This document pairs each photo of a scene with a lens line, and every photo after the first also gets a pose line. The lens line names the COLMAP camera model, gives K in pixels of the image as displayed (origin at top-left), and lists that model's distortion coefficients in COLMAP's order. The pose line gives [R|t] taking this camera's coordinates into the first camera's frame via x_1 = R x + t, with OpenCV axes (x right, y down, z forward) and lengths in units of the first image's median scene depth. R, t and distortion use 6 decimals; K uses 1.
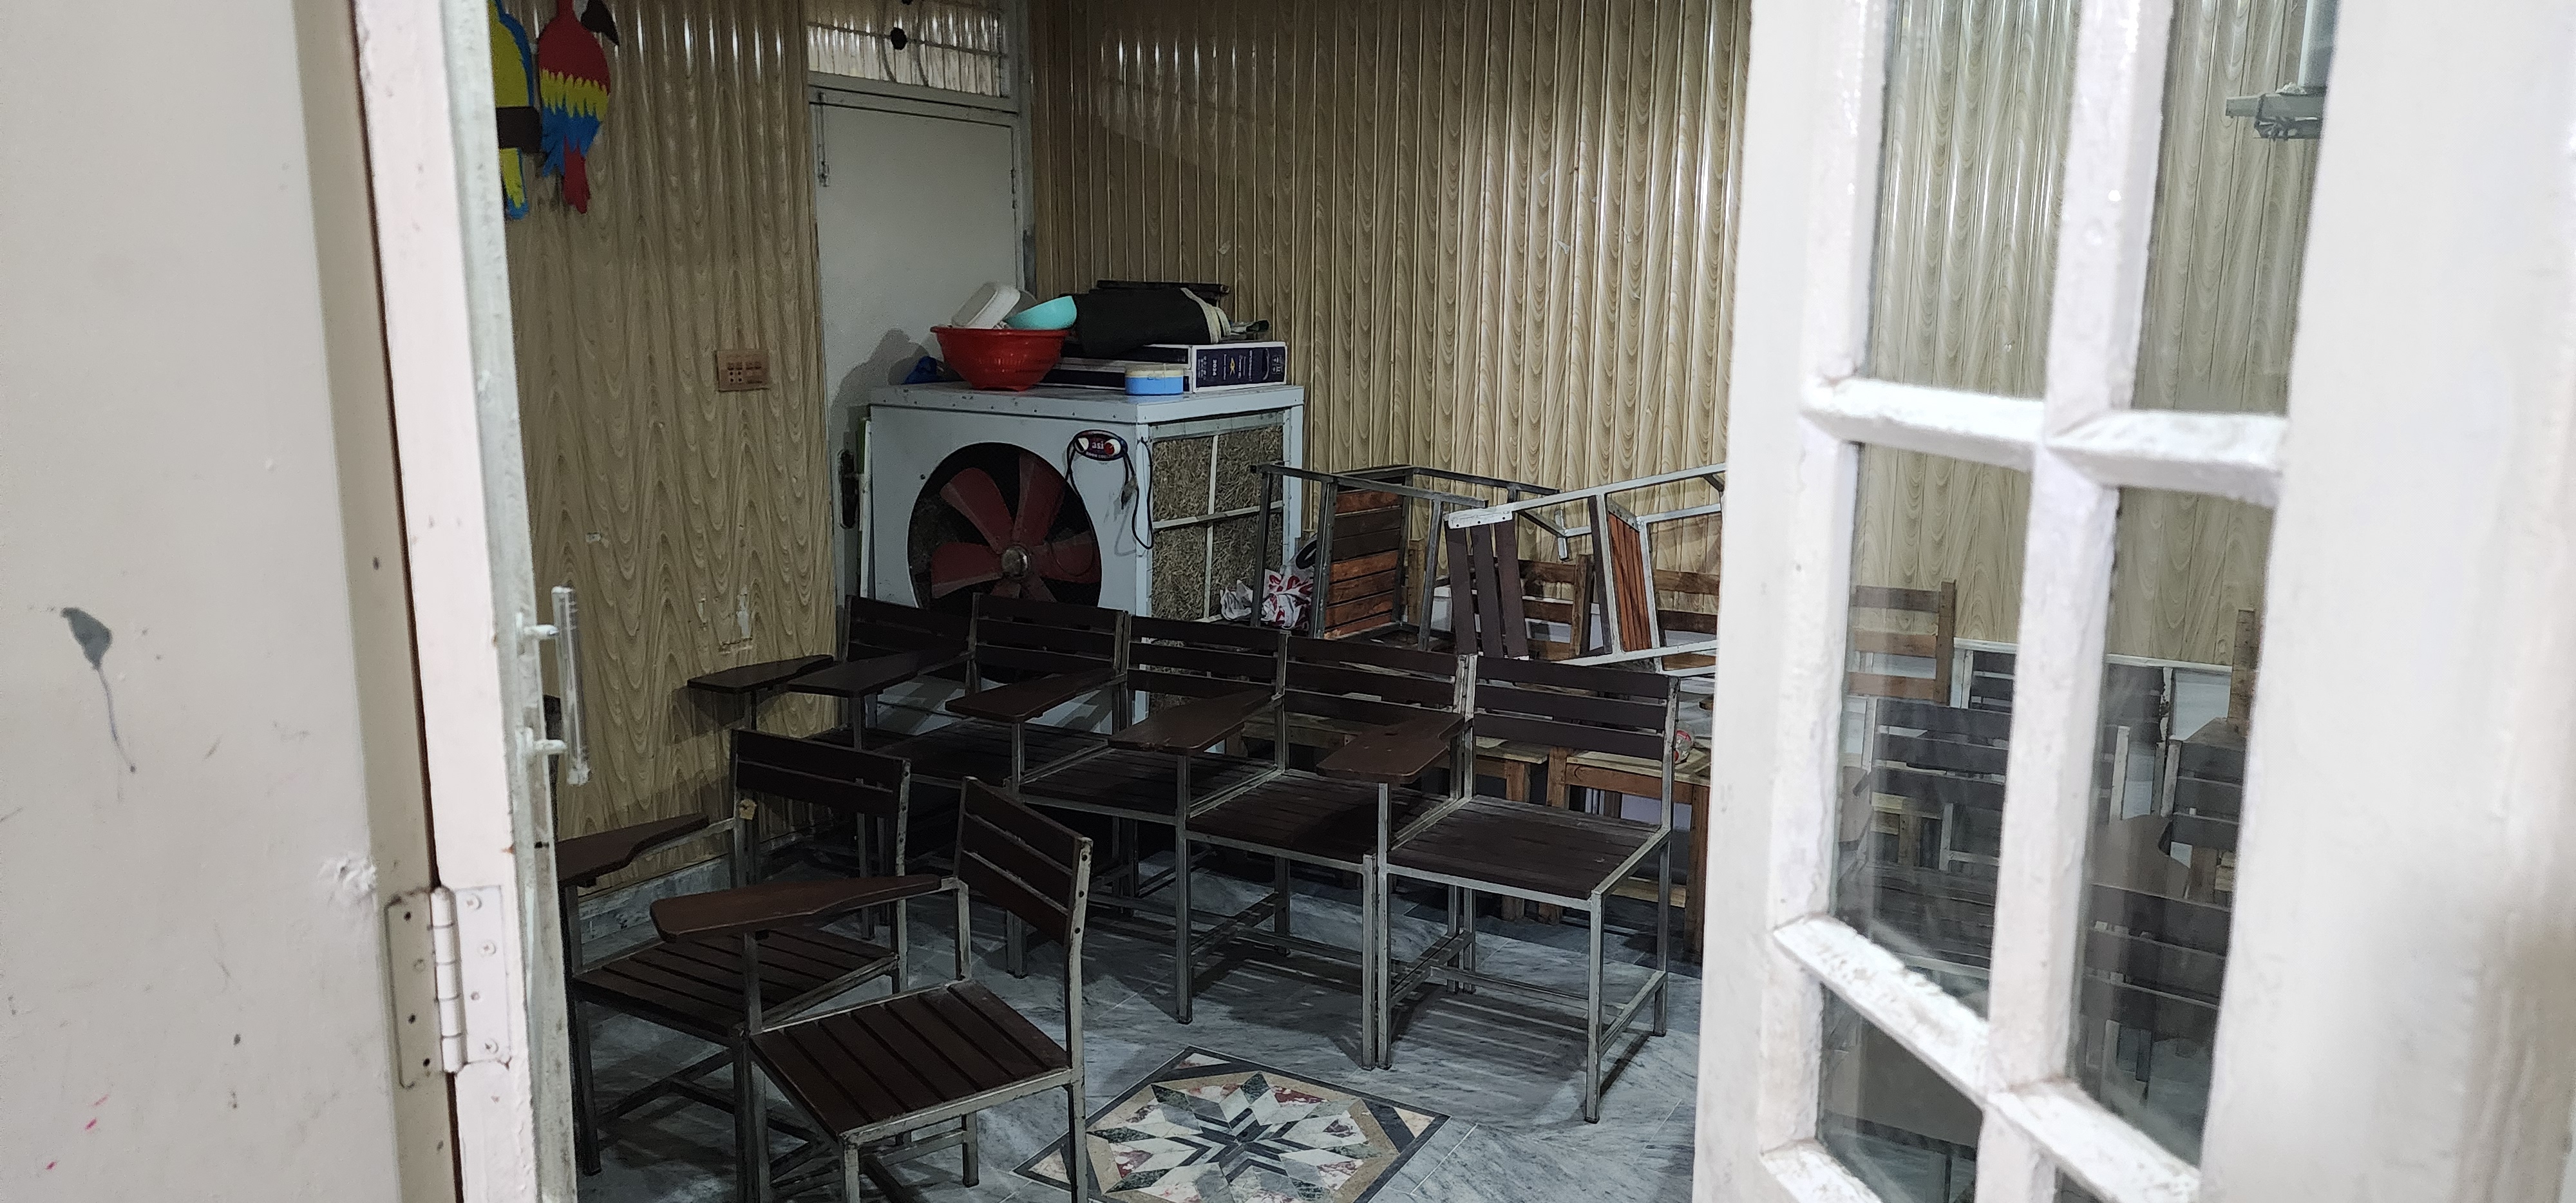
lens RADIAL K [[1720.3, 0, 1275.7], [0, 1720.3, 616.3], [0, 0, 1]] dist [0.083104, -0.071818]
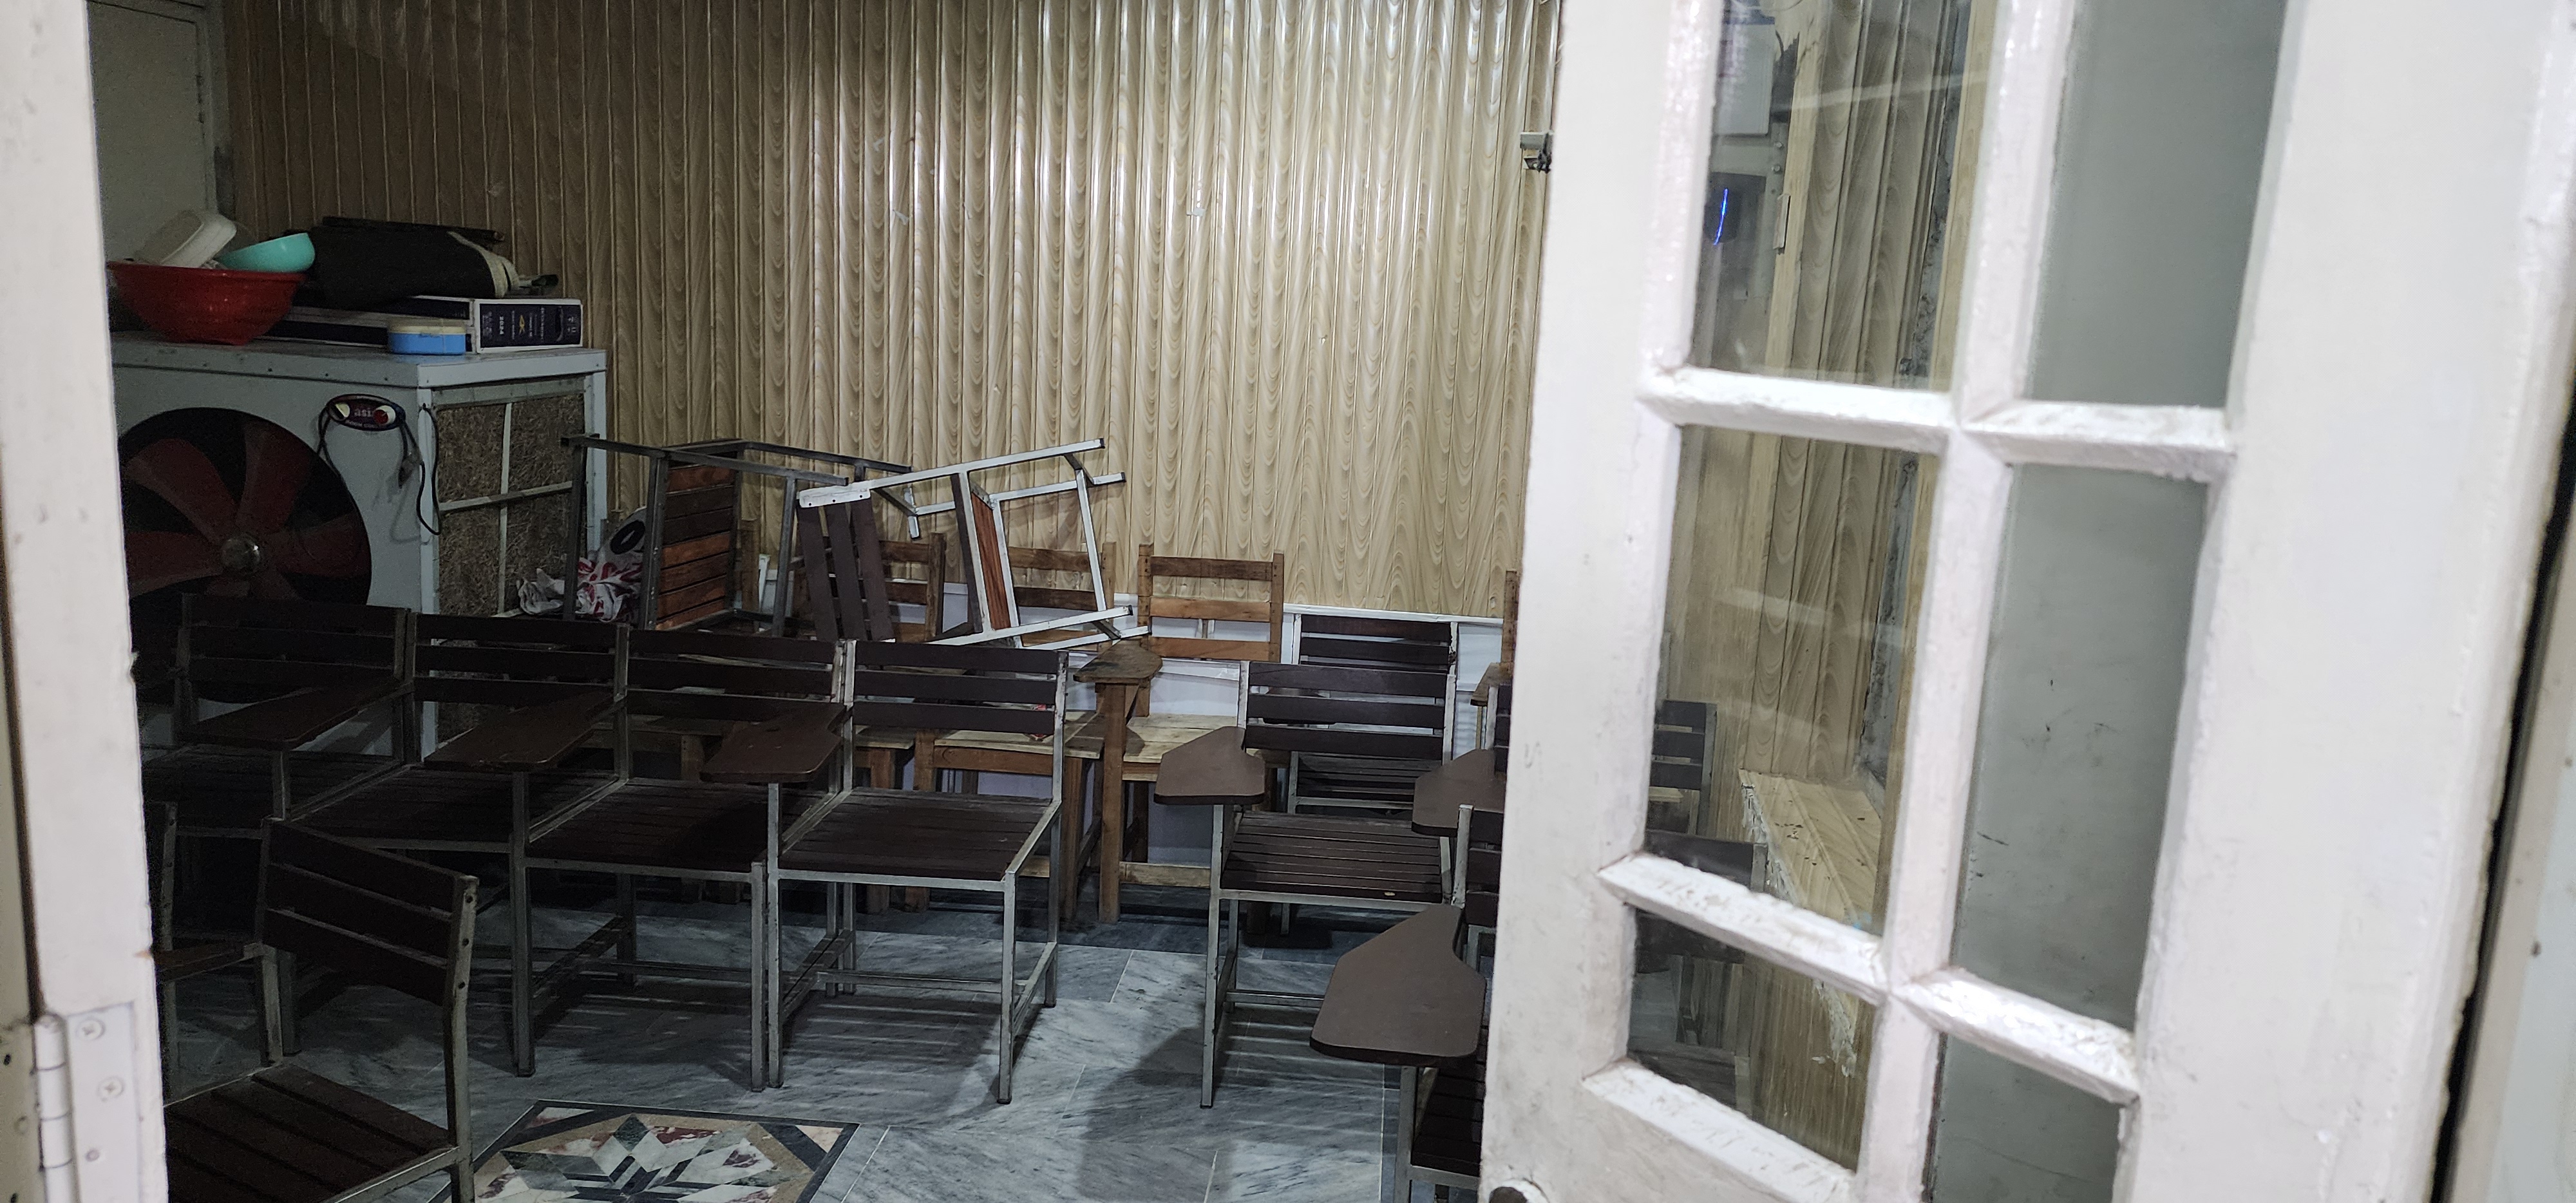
lens RADIAL K [[1720.3, 0, 1308.3], [0, 1720.3, 602.8], [0, 0, 1]] dist [0.083104, -0.071818]
pose [[0.890334, -0.036655, 0.453830, -0.096977], [0.034307, 0.999321, 0.013410, -0.002447], [-0.454013, 0.003630, 0.890987, 0.030653]]
